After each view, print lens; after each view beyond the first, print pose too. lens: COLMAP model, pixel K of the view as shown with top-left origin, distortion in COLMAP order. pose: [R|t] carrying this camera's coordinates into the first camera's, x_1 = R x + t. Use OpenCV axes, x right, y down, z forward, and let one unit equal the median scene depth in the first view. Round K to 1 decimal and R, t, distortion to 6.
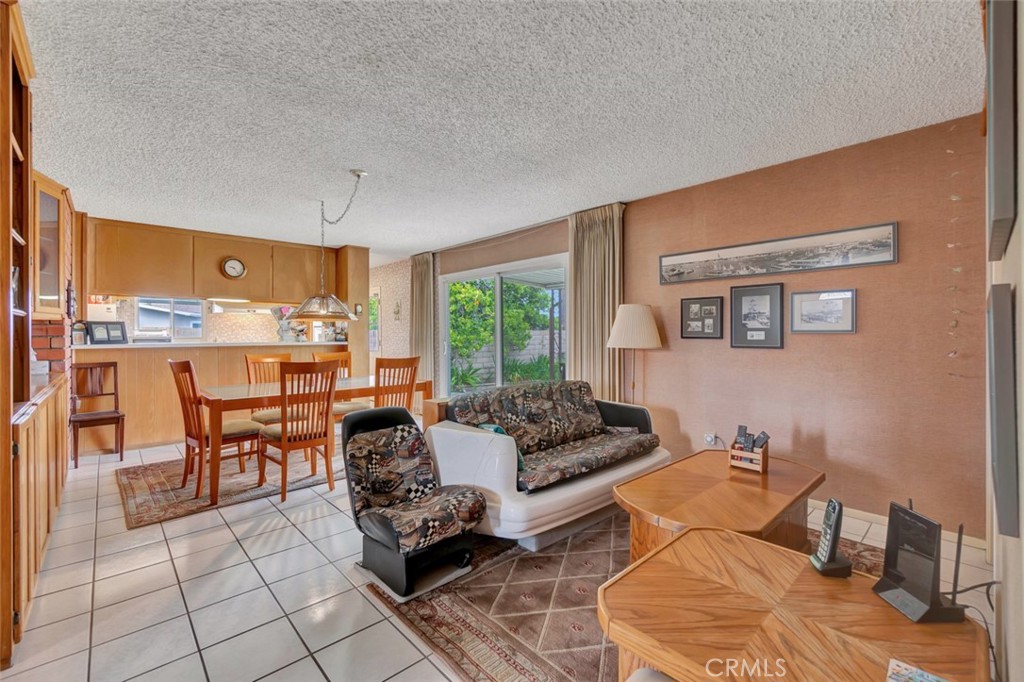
lens RADIAL K [[440.5, 0, 508.6], [0, 440.5, 335.0], [0, 0, 1]] dist [-0.000415, -0.000144]
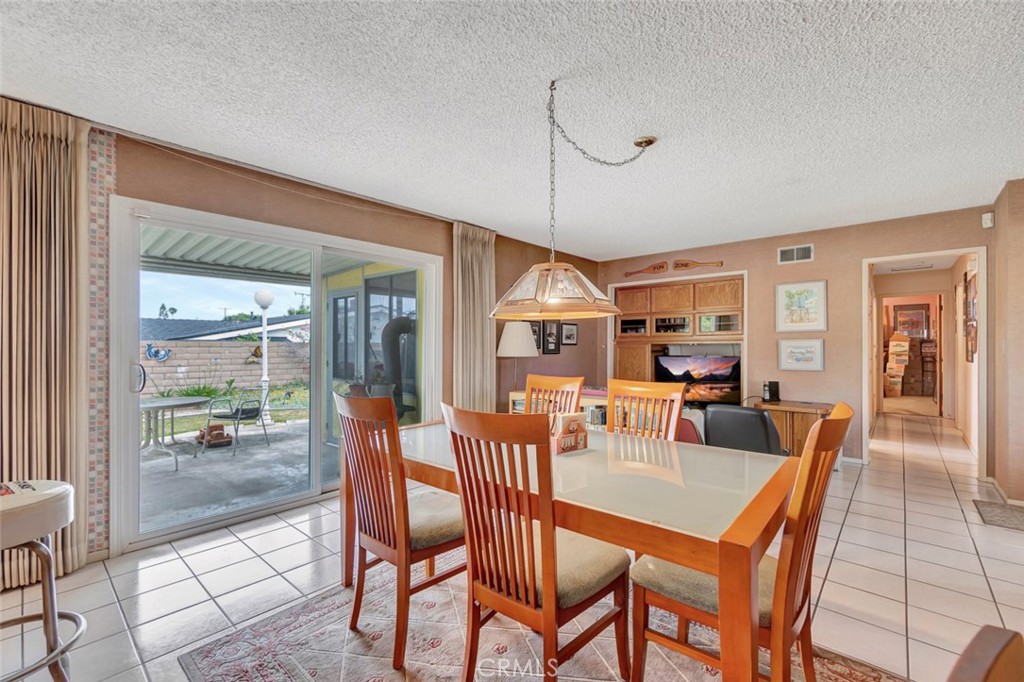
lens RADIAL K [[435.3, 0, 509.3], [0, 435.3, 343.3], [0, 0, 1]] dist [-0.003468, 0.000538]
pose [[-0.092762, 0.007273, 0.995662, -0.861774], [0.001980, 0.999973, -0.007120, 0.001028], [-0.995686, 0.001311, -0.092774, 1.034296]]
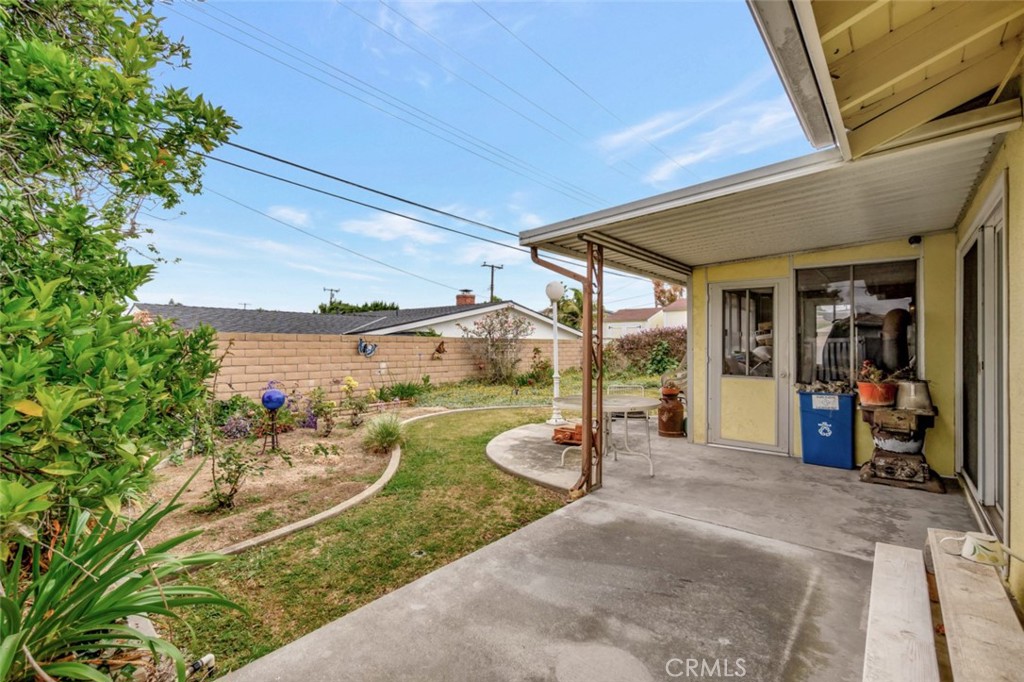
lens RADIAL K [[438.9, 0, 506.3], [0, 438.9, 341.0], [0, 0, 1]] dist [-0.008902, 0.005107]
pose [[-0.095811, 0.008679, 0.995362, -0.670696], [-0.003824, 0.999951, -0.009087, 0.015100], [-0.995392, -0.004677, -0.095773, 2.185228]]
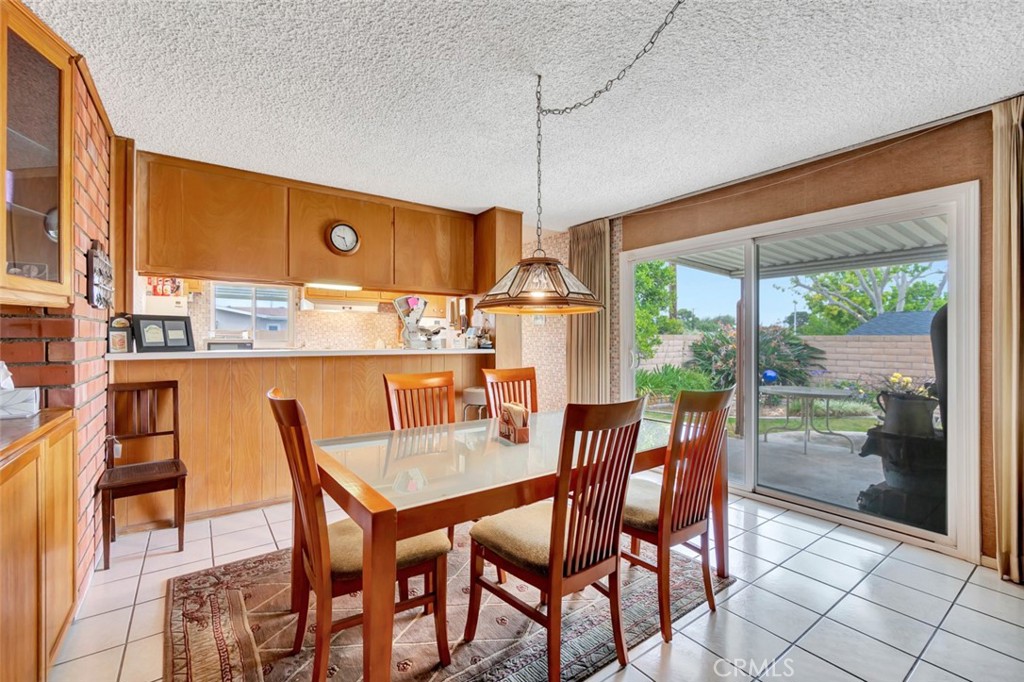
lens RADIAL K [[441.4, 0, 508.4], [0, 441.4, 339.2], [0, 0, 1]] dist [0.002102, 0.000473]
pose [[0.992641, 0.005942, -0.120945, -0.370557], [-0.005974, 0.999982, 0.000097, -0.000311], [0.120944, 0.000627, 0.992659, 0.461463]]
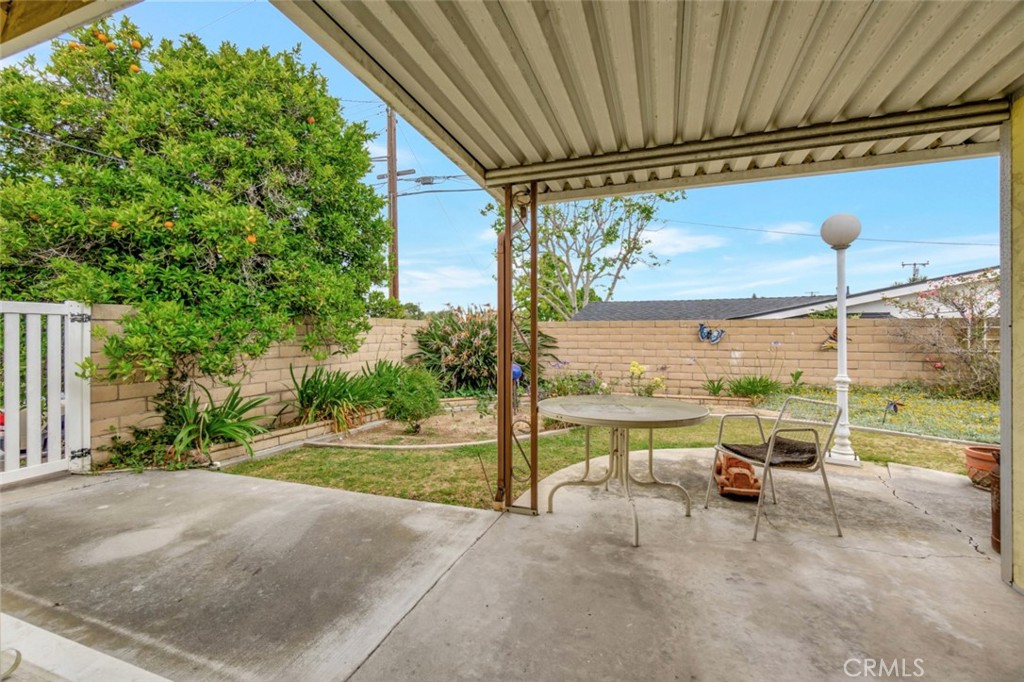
lens RADIAL K [[437.1, 0, 505.1], [0, 437.1, 337.6], [0, 0, 1]] dist [-0.000806, -0.000154]
pose [[0.891853, -0.002533, 0.452317, -0.117864], [-0.000639, 0.999976, 0.006861, 0.035664], [-0.452324, -0.006408, 0.891831, 1.333114]]
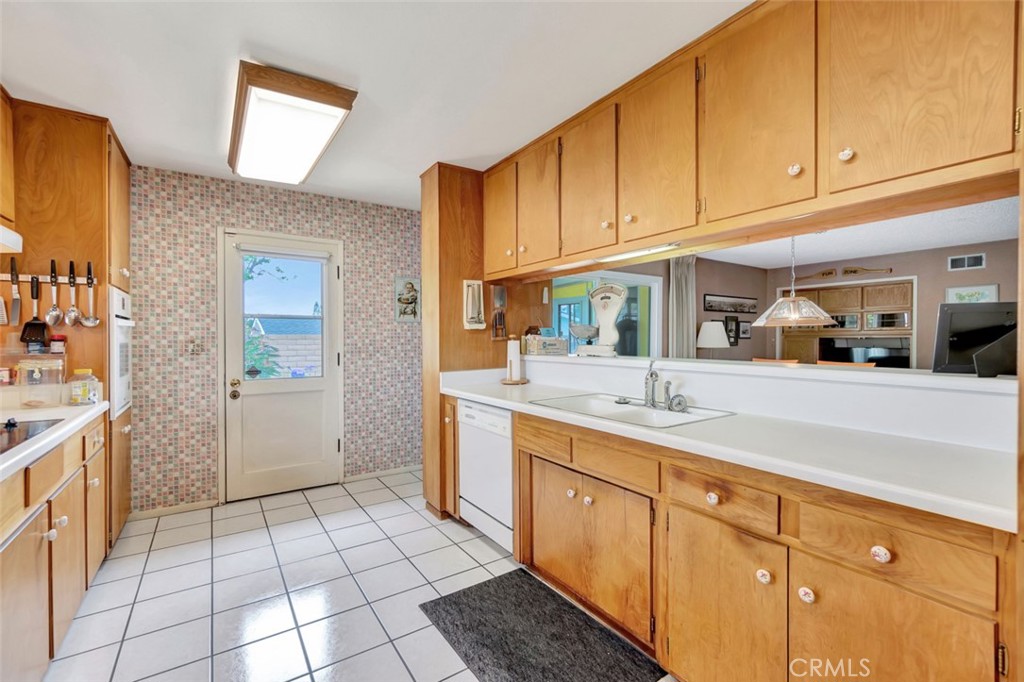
lens RADIAL K [[438.9, 0, 506.3], [0, 438.9, 341.0], [0, 0, 1]] dist [-0.008902, 0.005107]
pose [[0.153215, -0.004724, 0.988182, -1.359525], [0.000878, 0.999989, 0.004644, -0.002401], [-0.988193, 0.000156, 0.153217, 1.384335]]
